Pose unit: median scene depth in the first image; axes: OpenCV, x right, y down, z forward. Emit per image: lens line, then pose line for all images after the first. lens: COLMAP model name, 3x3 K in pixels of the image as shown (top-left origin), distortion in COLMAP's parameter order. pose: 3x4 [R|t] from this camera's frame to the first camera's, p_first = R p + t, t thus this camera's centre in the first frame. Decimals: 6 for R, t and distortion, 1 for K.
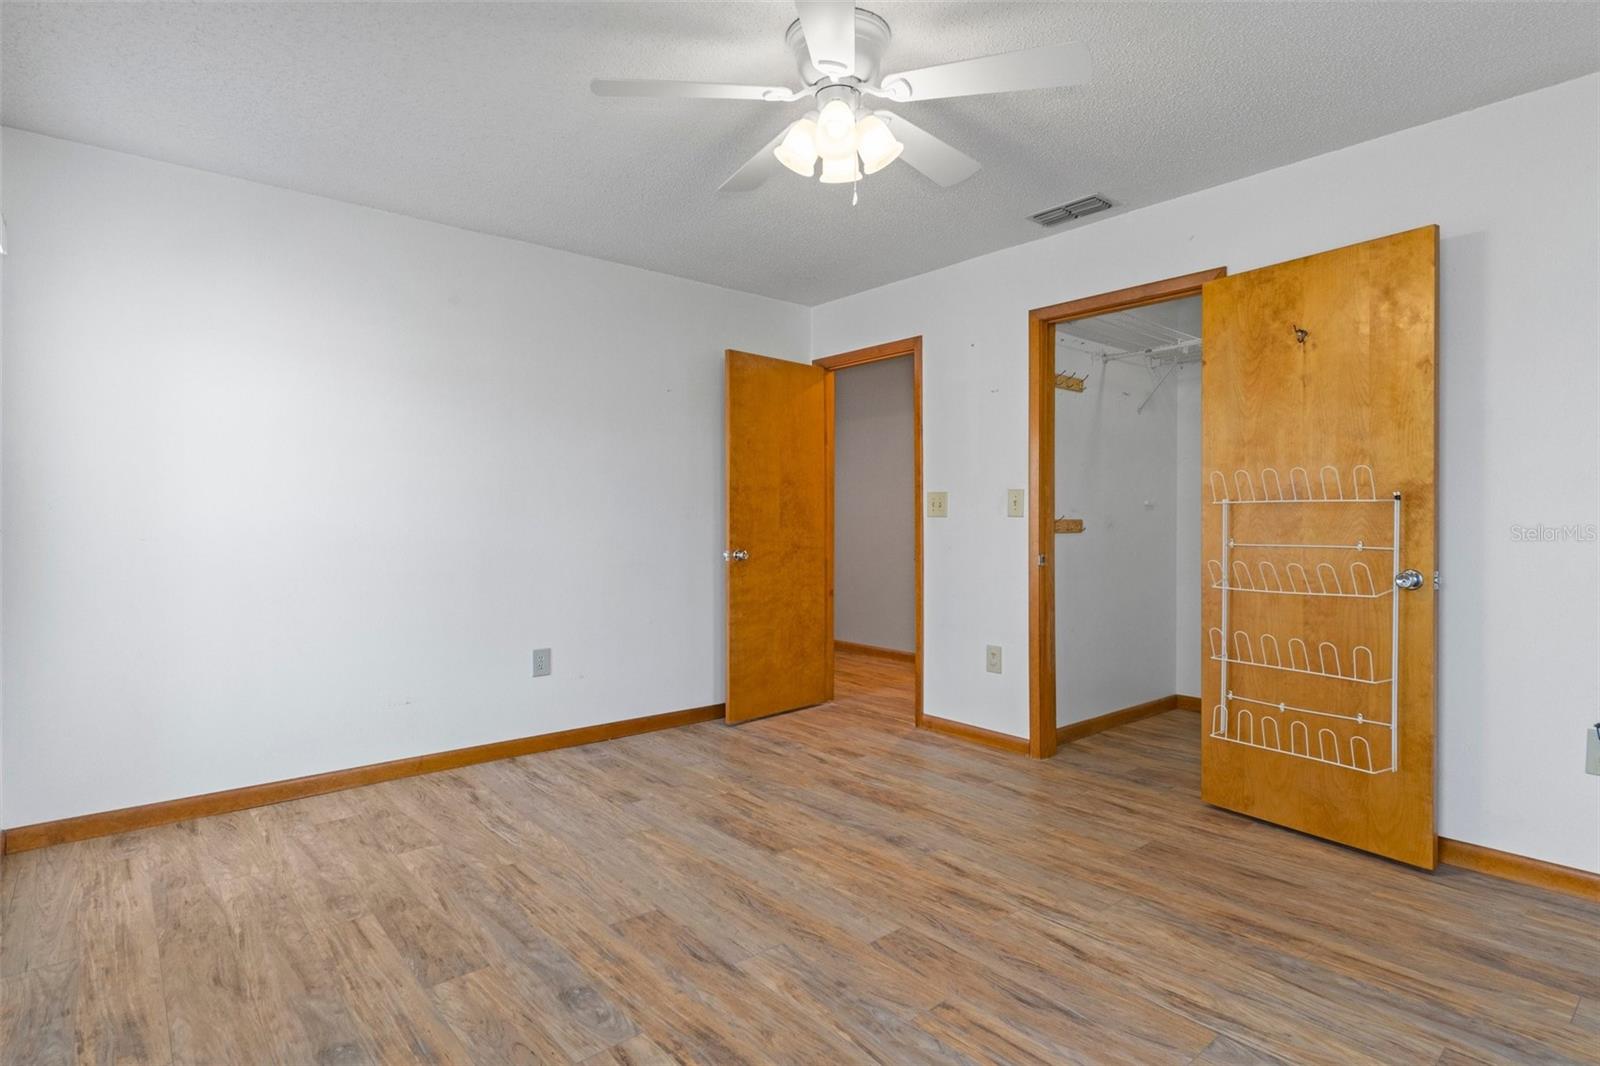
lens RADIAL K [[802.2, 0, 796.9], [0, 802.2, 533.6], [0, 0, 1]] dist [-0.003462, 0.000163]
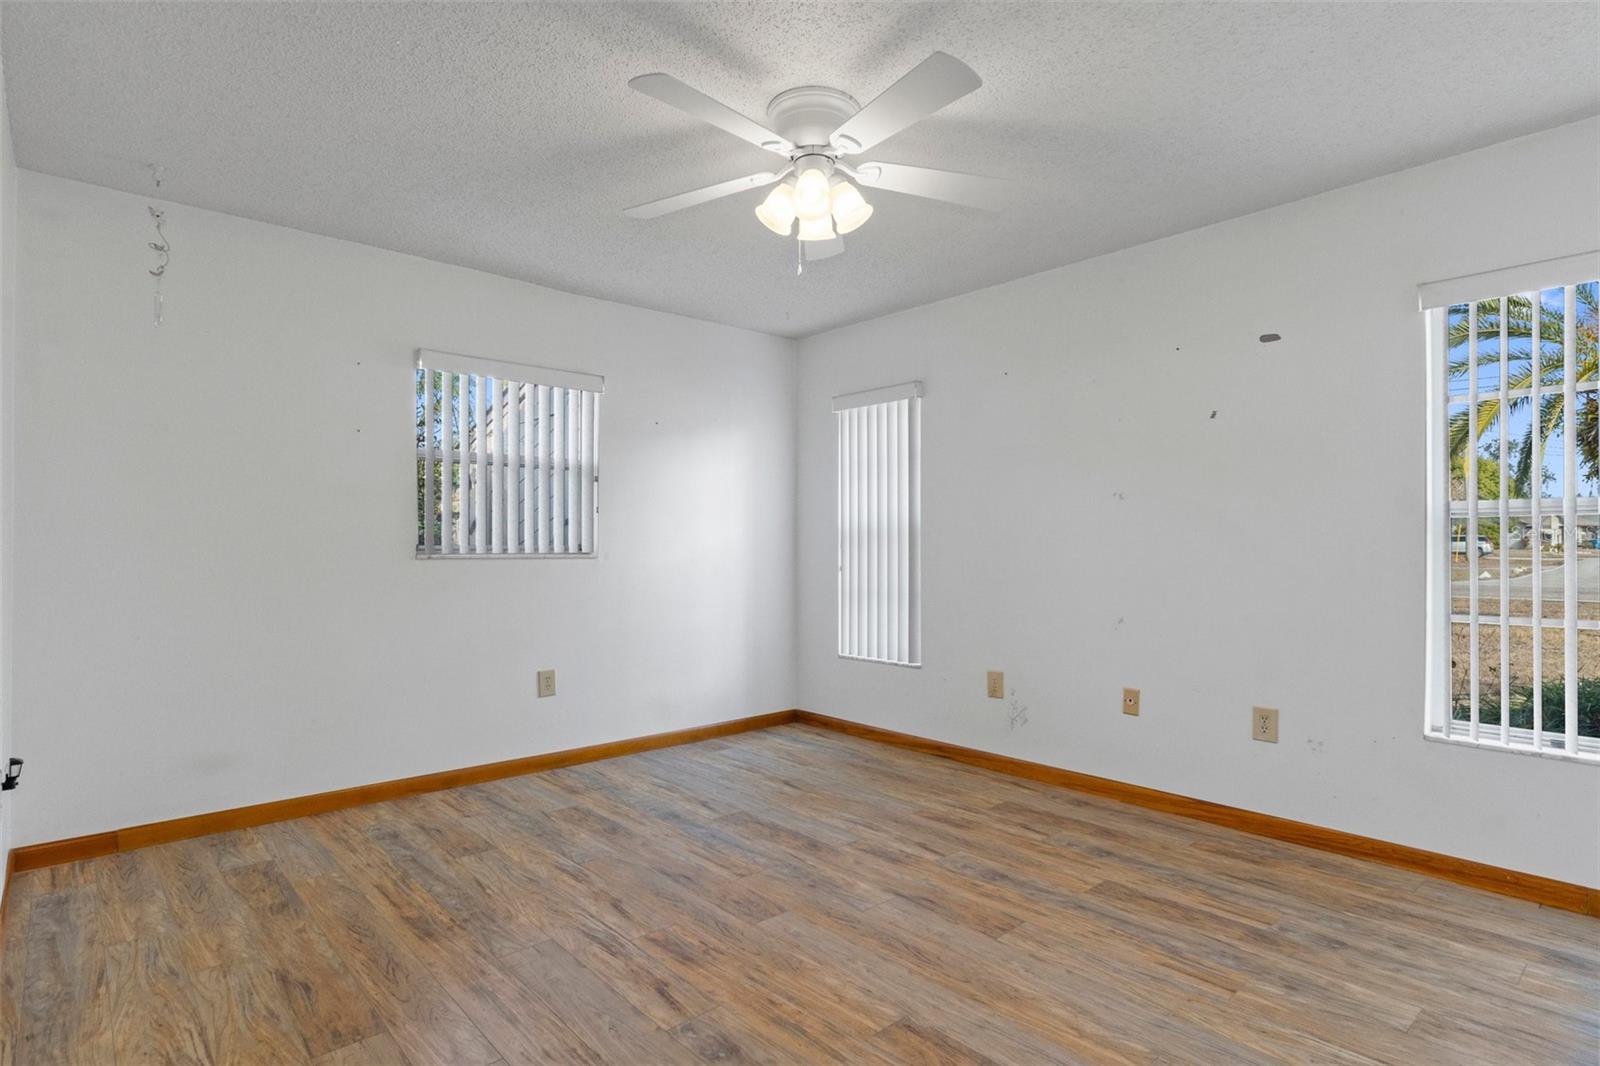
lens RADIAL K [[822.3, 0, 798.0], [0, 822.3, 528.8], [0, 0, 1]] dist [0.002535, 0.000863]
pose [[-0.999477, -0.001296, -0.032326, 0.108493], [-0.001181, 0.999993, -0.003574, -0.037371], [0.032331, -0.003534, -0.999471, 2.084369]]
